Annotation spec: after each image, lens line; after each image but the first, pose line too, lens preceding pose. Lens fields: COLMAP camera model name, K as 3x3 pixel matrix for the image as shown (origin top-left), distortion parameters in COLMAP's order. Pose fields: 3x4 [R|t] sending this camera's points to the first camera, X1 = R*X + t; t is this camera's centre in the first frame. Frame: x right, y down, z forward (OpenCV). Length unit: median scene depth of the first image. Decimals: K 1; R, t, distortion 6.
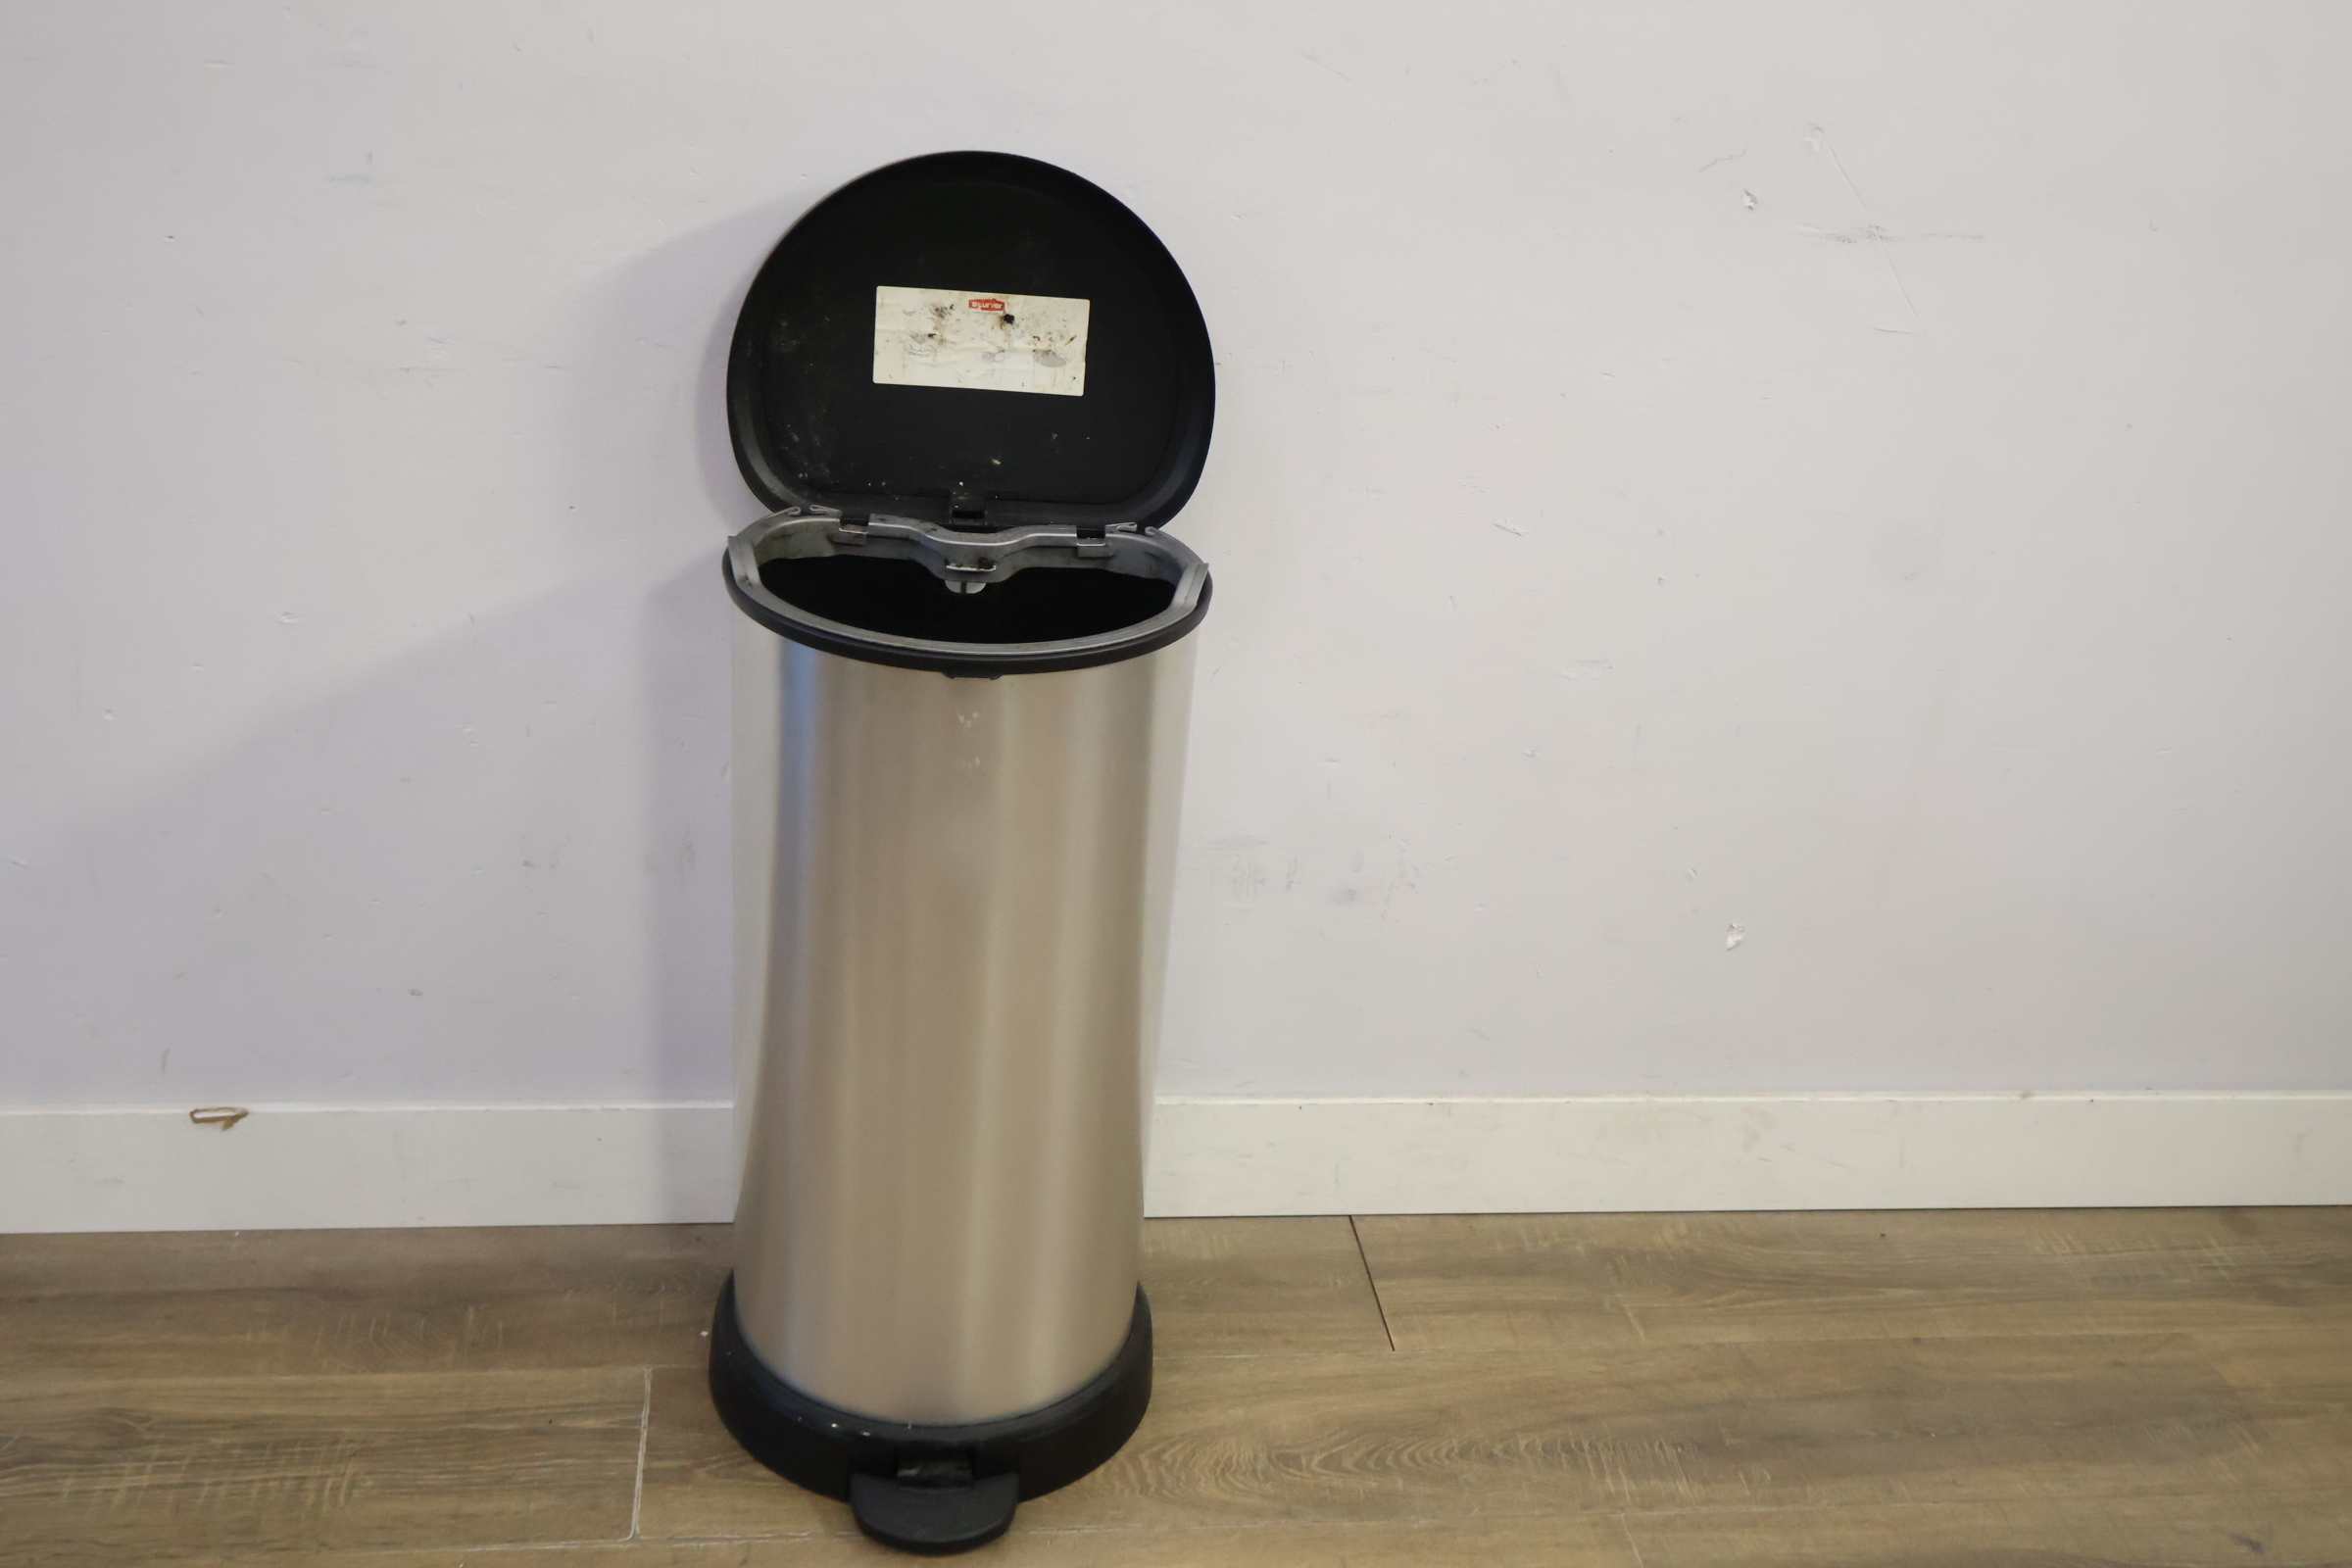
lens RADIAL K [[2596.9, 0, 1165.0], [0, 2596.9, 786.7], [0, 0, 1]] dist [-0.001431, 0.000000]
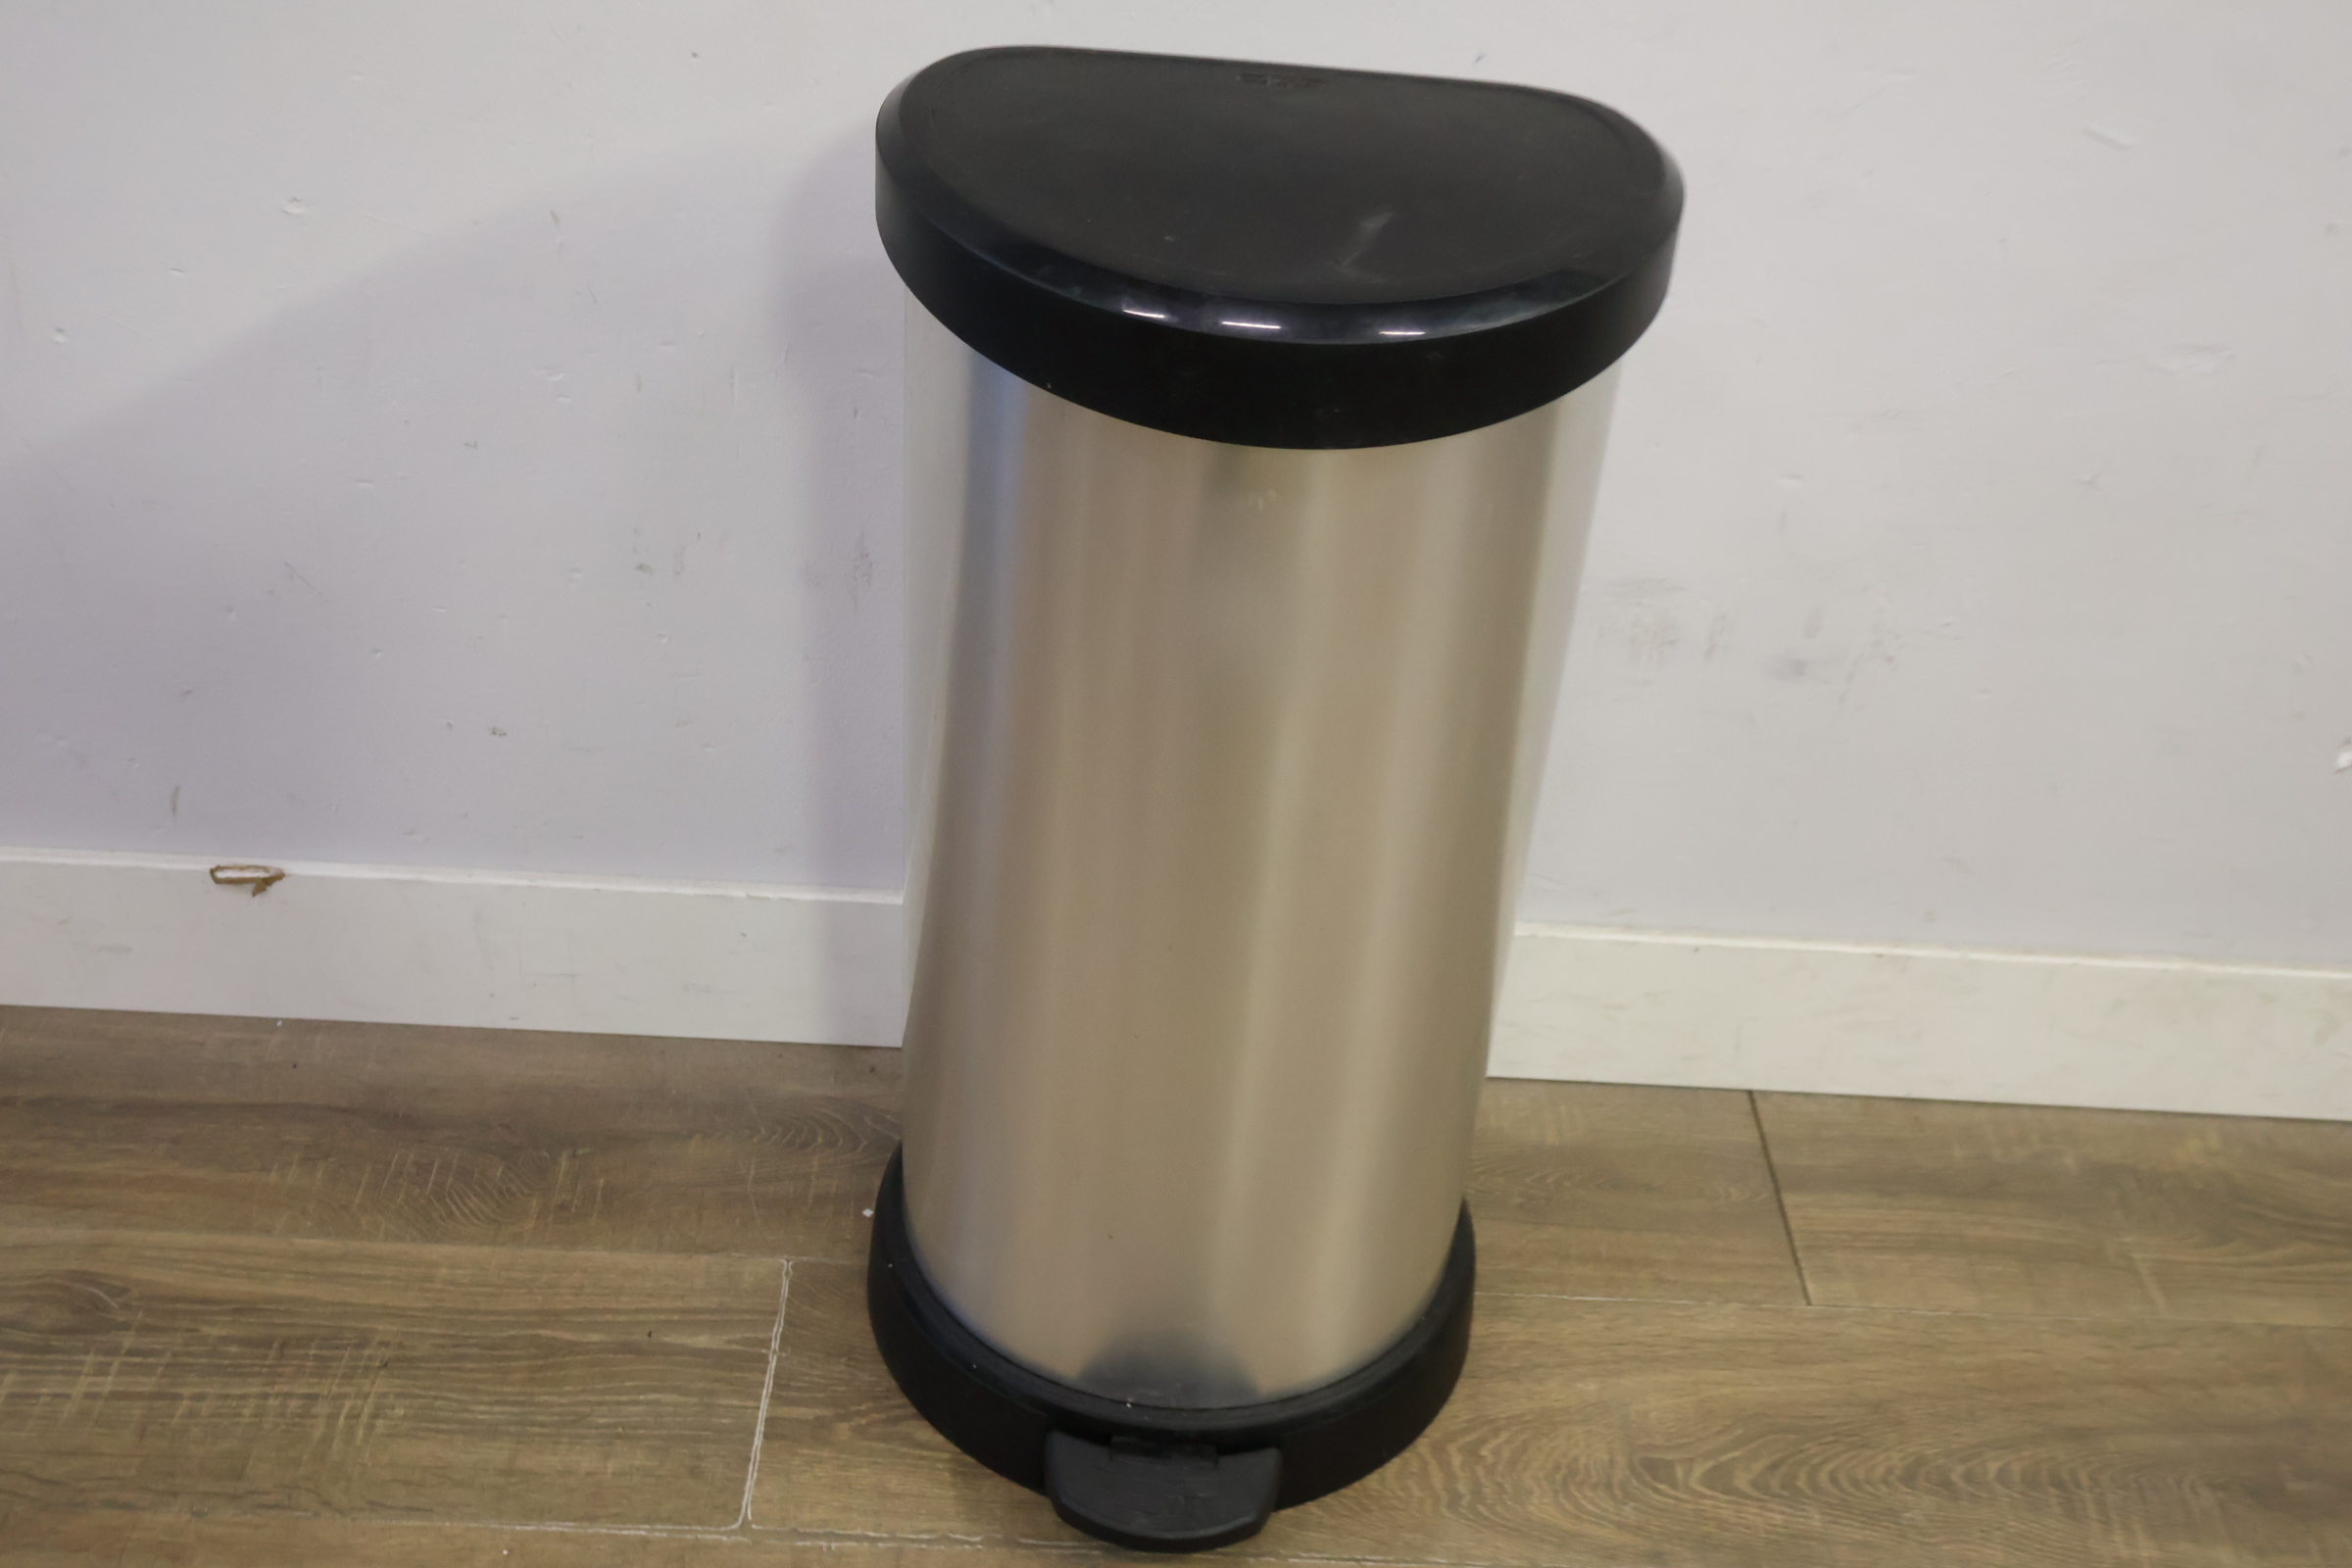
lens RADIAL K [[2596.9, 0, 1160.9], [0, 2596.9, 797.7], [0, 0, 1]] dist [-0.001431, 0.000000]
pose [[0.991703, 0.064514, -0.111189, -0.020110], [-0.046504, 0.986413, 0.157562, -0.027797], [0.119843, -0.151084, 0.981229, 0.308395]]
